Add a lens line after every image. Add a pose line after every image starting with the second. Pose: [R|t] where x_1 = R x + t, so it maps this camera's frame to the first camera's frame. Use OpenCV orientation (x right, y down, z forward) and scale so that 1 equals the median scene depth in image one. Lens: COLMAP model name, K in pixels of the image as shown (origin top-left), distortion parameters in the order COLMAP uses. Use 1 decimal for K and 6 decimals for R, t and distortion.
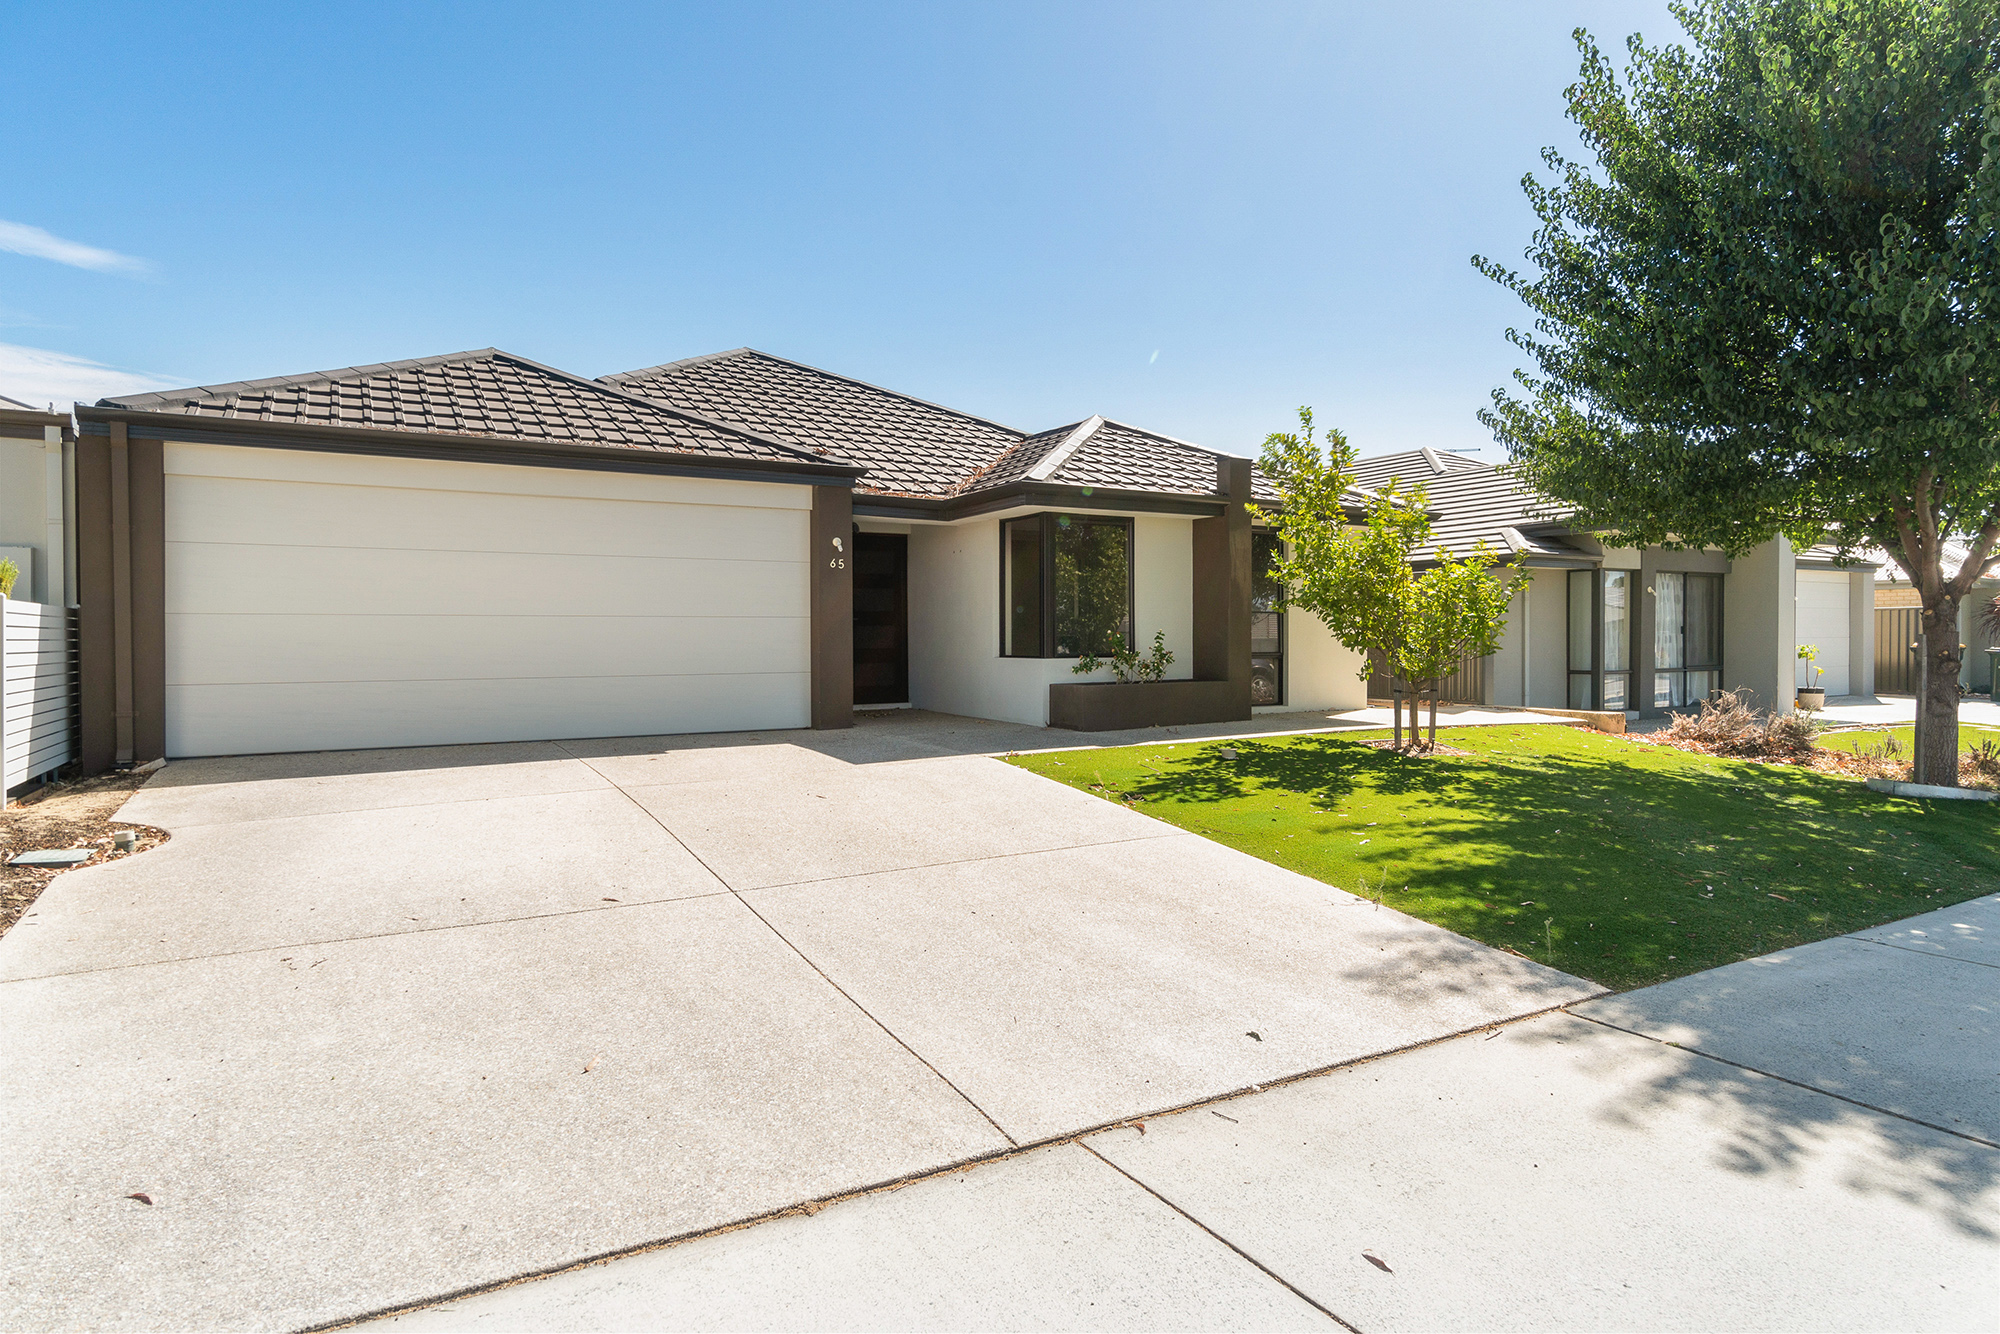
lens RADIAL K [[1030.3, 0, 1017.5], [0, 1030.3, 653.7], [0, 0, 1]] dist [-0.002085, -0.000484]
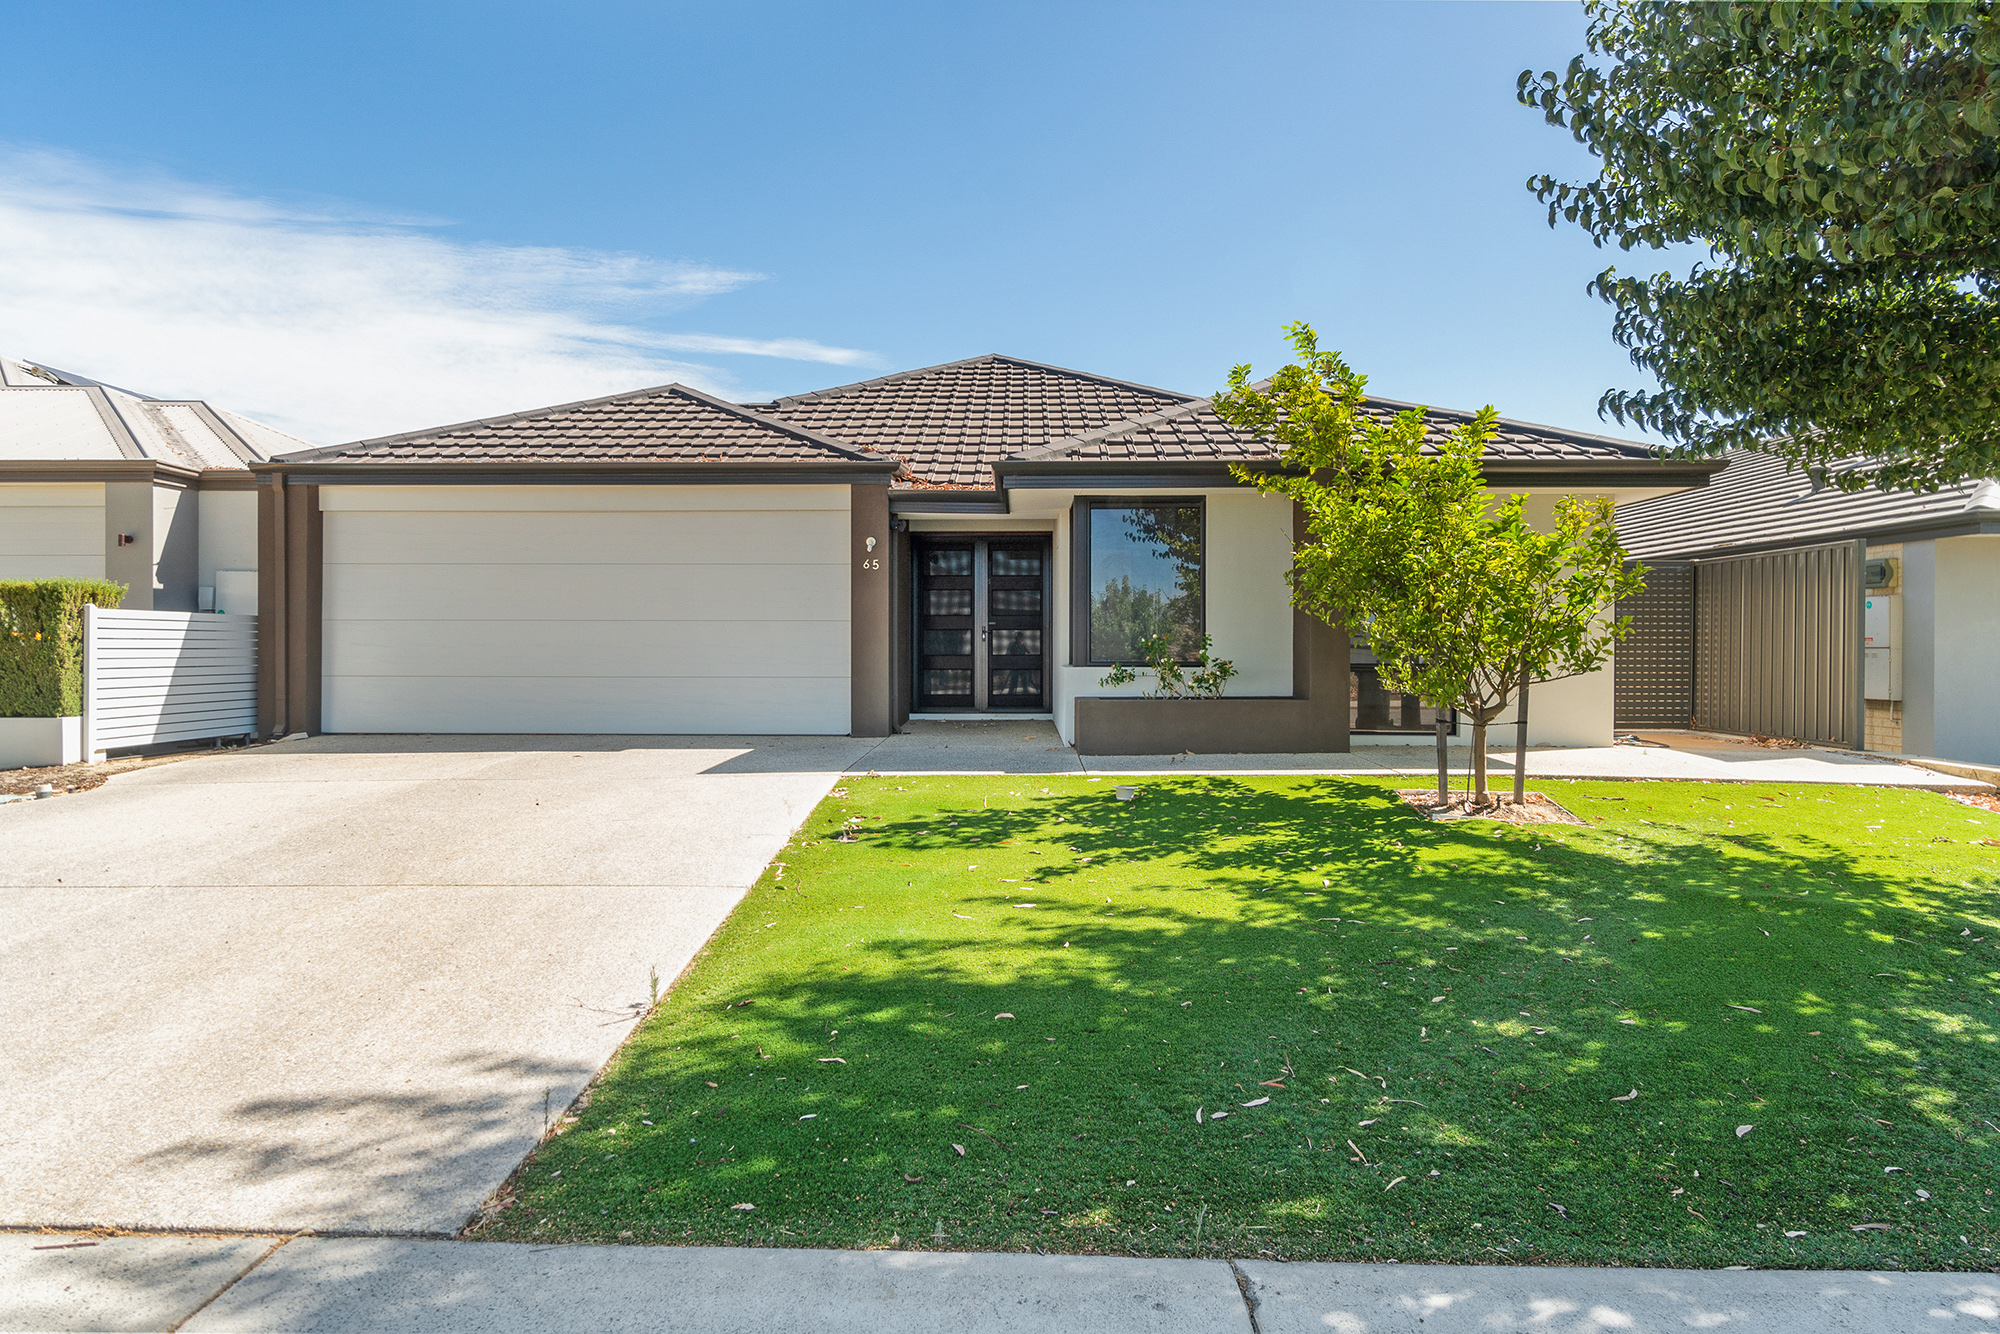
lens RADIAL K [[1030.3, 0, 998.7], [0, 1030.3, 662.0], [0, 0, 1]] dist [-0.002085, -0.000484]
pose [[0.869412, 0.013749, -0.493896, 0.399930], [-0.013428, 0.999901, 0.004197, -0.002420], [0.493905, 0.002983, 0.869511, 0.224654]]
